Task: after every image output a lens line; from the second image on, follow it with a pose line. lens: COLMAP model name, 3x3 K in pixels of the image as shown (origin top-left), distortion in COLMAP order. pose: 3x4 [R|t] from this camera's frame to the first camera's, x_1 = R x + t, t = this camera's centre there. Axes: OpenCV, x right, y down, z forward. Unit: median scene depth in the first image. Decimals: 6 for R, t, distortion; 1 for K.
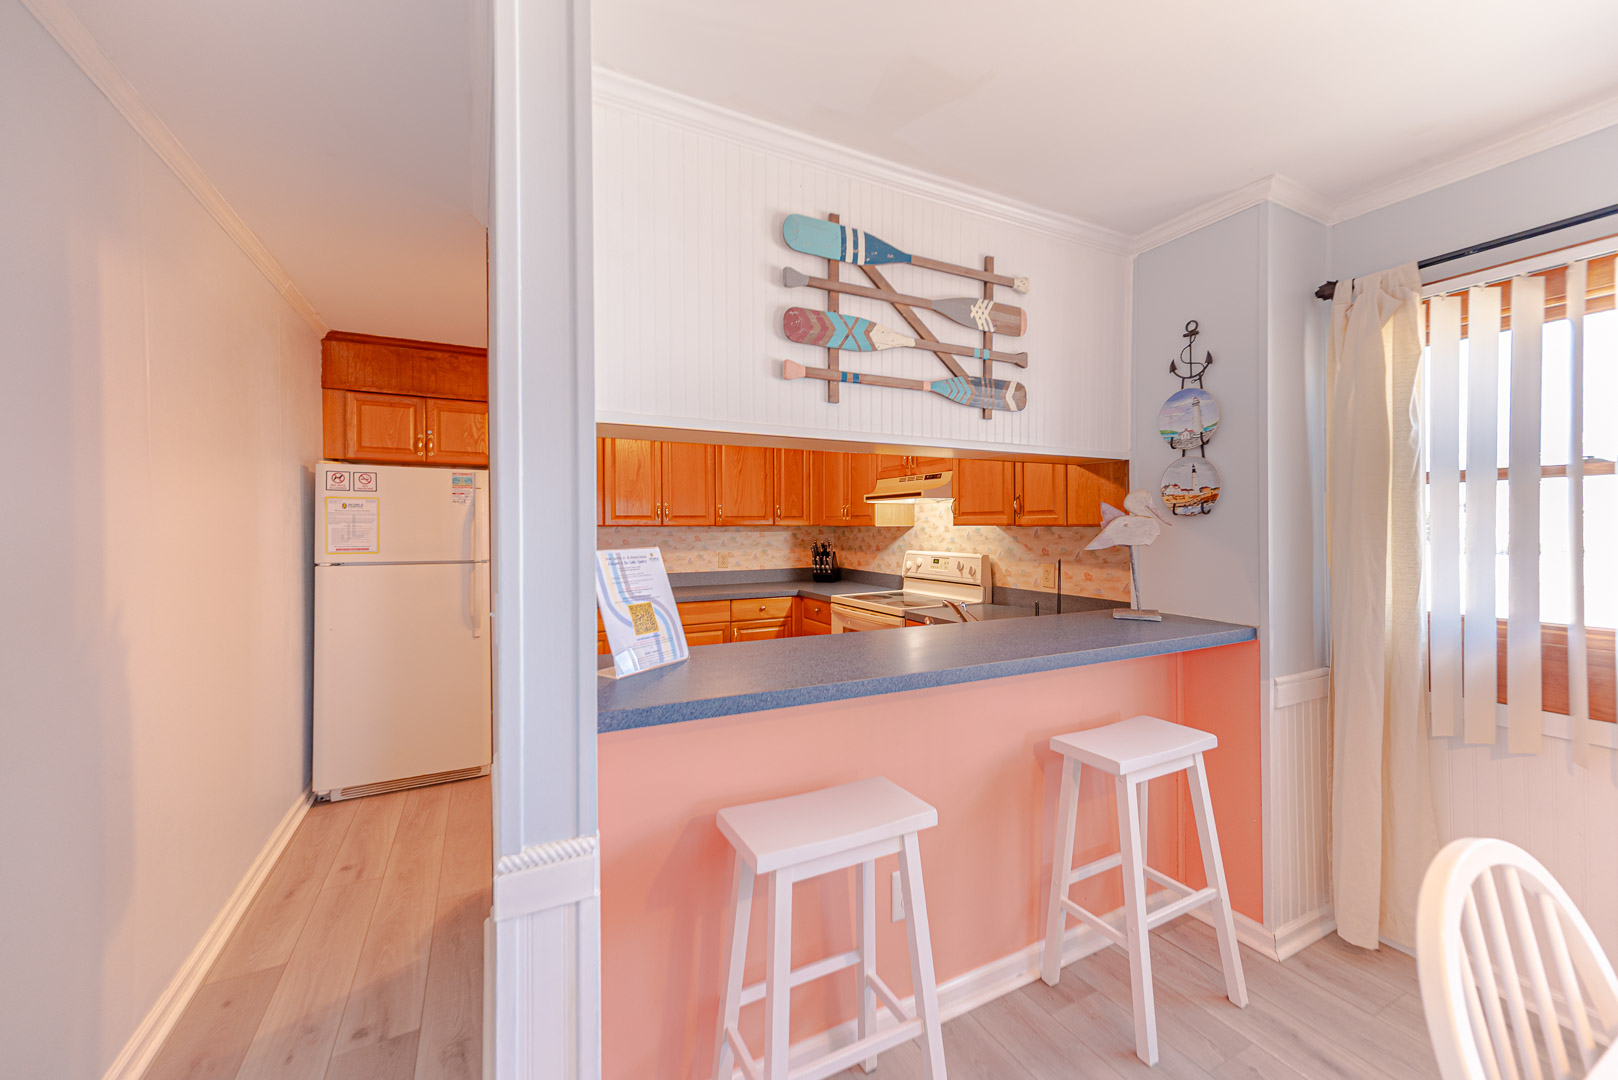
lens RADIAL K [[635.1, 0, 814.7], [0, 635.1, 532.7], [0, 0, 1]] dist [0.013113, -0.000360]
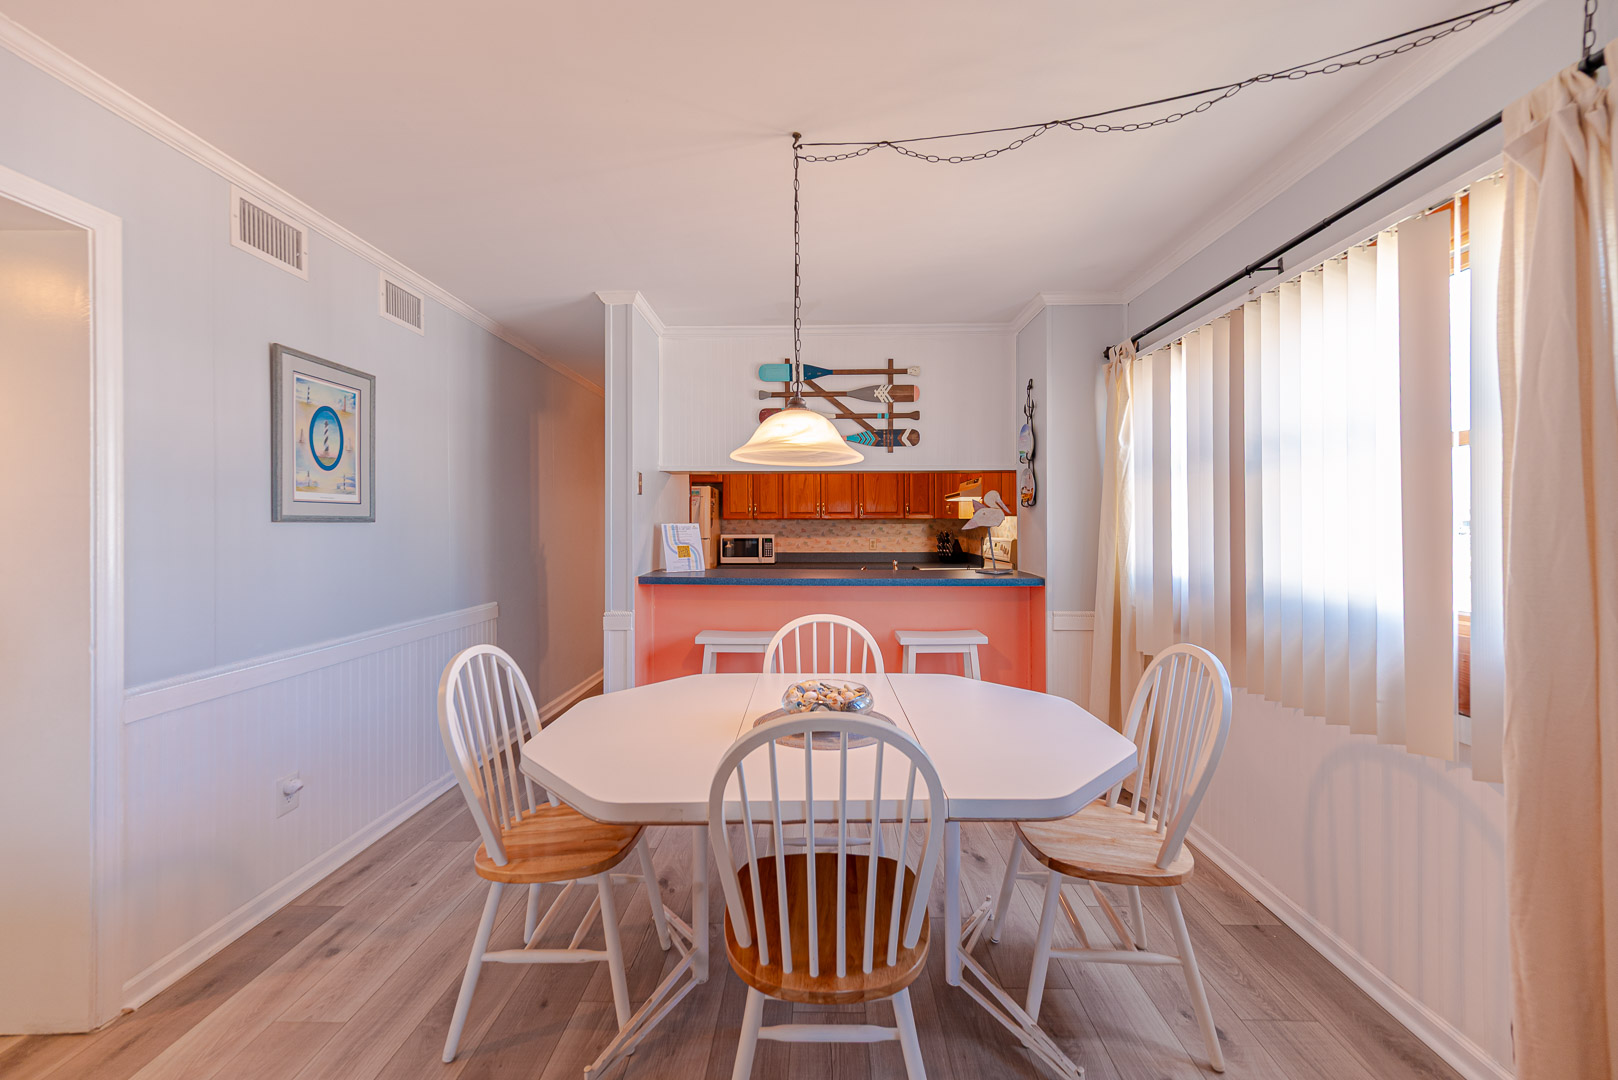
lens RADIAL K [[635.1, 0, 806.3], [0, 635.1, 532.9], [0, 0, 1]] dist [0.013113, -0.000360]
pose [[0.873957, 0.006167, -0.485965, 0.911184], [-0.005958, 0.999980, 0.001976, 0.037688], [0.485967, 0.001168, 0.873976, -0.617979]]
